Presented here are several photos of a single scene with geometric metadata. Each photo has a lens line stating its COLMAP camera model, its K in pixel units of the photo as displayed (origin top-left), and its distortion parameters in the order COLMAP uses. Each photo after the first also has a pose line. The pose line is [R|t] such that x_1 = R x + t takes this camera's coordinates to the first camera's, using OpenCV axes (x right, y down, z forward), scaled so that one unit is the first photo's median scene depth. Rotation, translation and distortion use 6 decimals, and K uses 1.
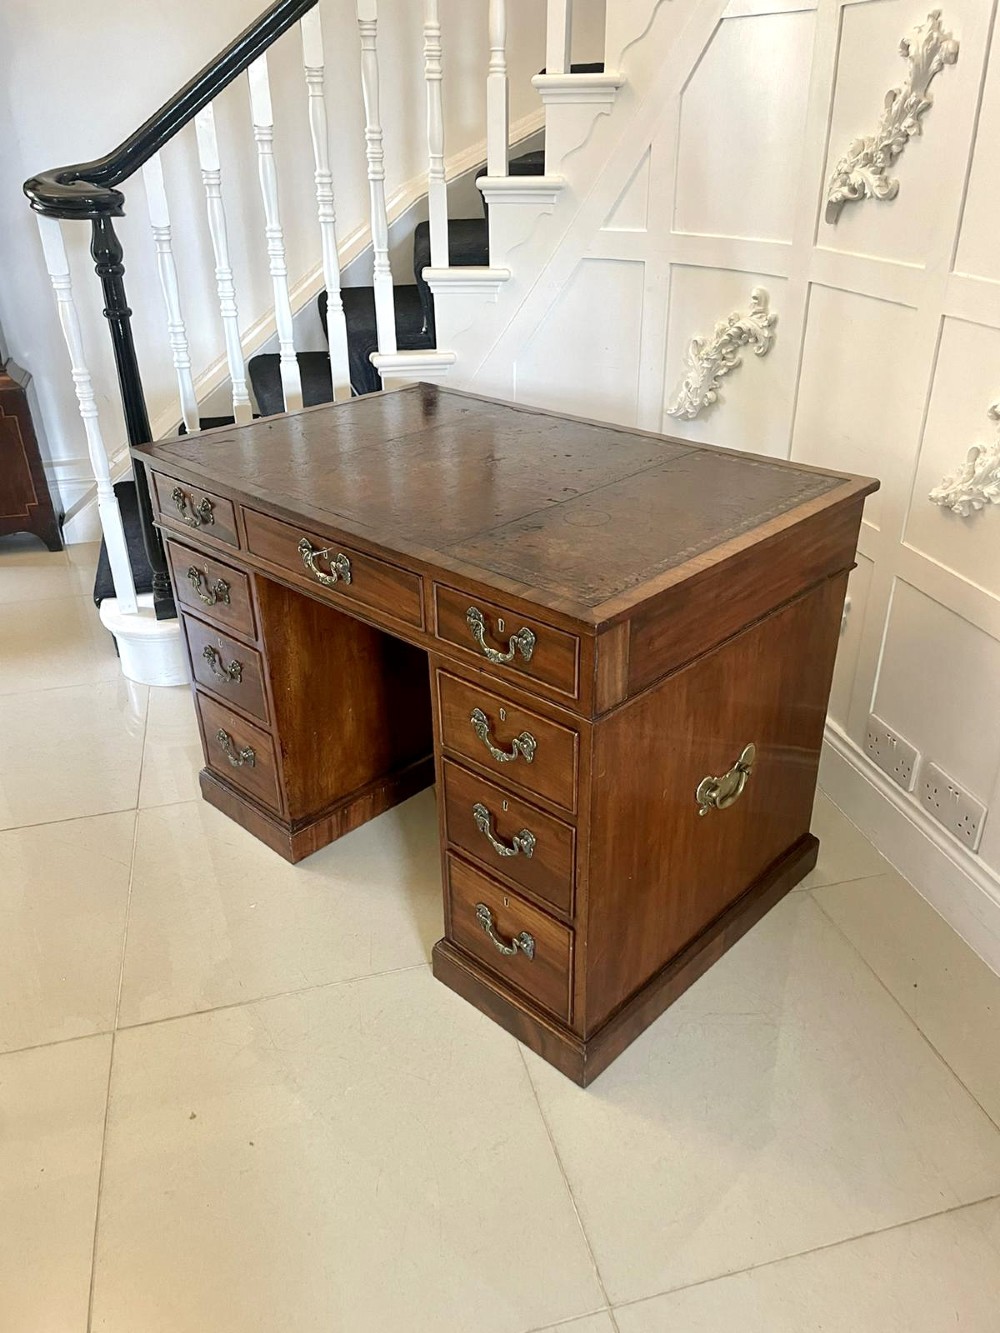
lens RADIAL K [[1015.5, 0, 495.4], [0, 1015.5, 644.7], [0, 0, 1]] dist [0.095936, -0.120636]
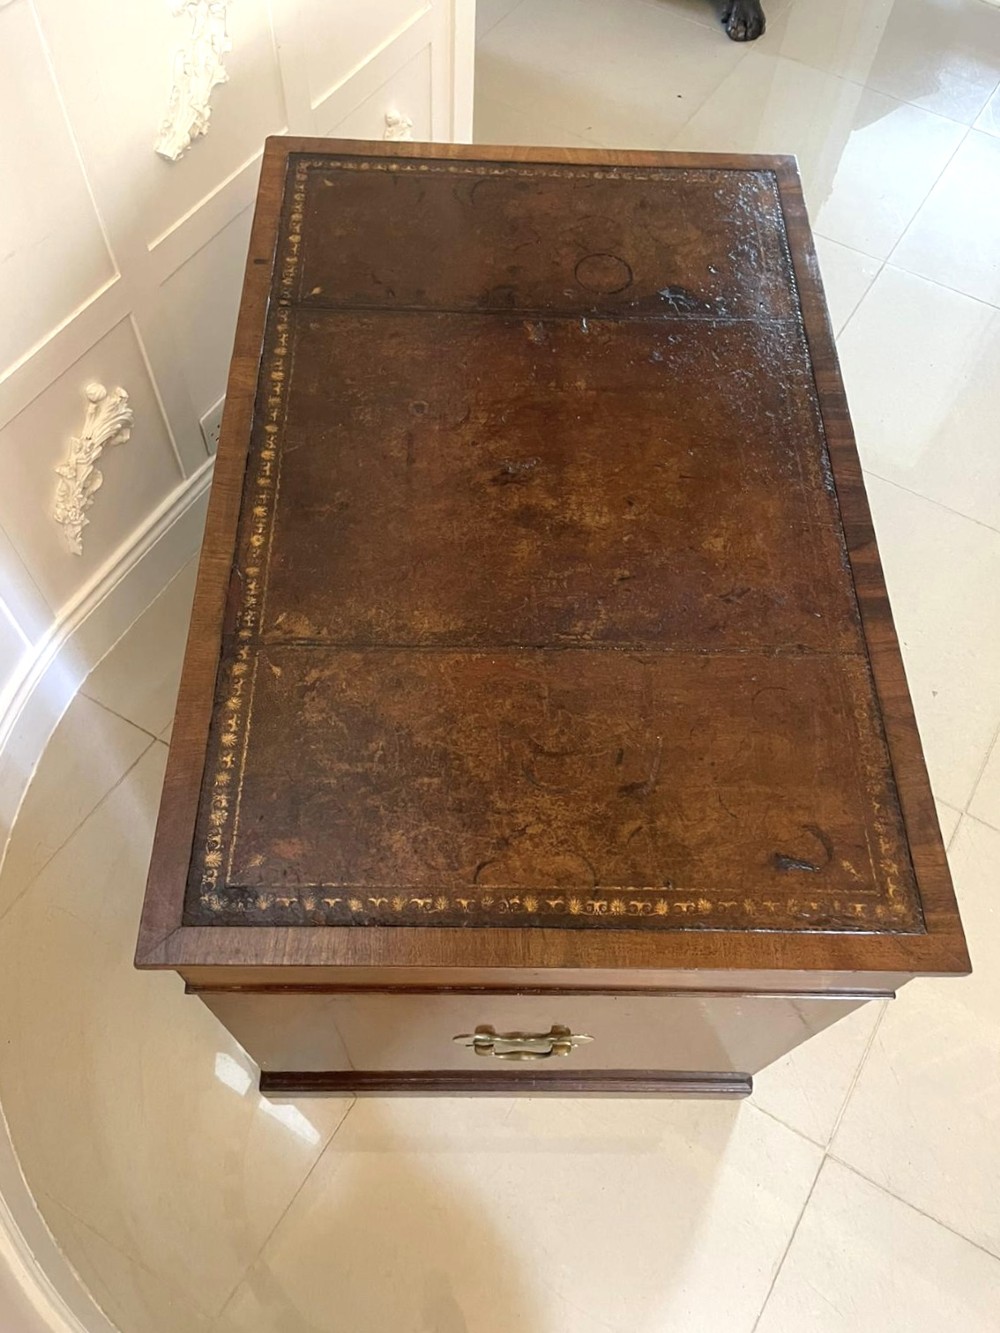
lens RADIAL K [[1070.2, 0, 500.0], [0, 1070.2, 666.5], [0, 0, 1]] dist [0.110645, -0.155571]
pose [[-0.704109, -0.622216, 0.342166, -0.249554], [0.297270, 0.179318, 0.937804, -0.651891], [-0.644873, 0.762031, 0.058707, 0.880180]]
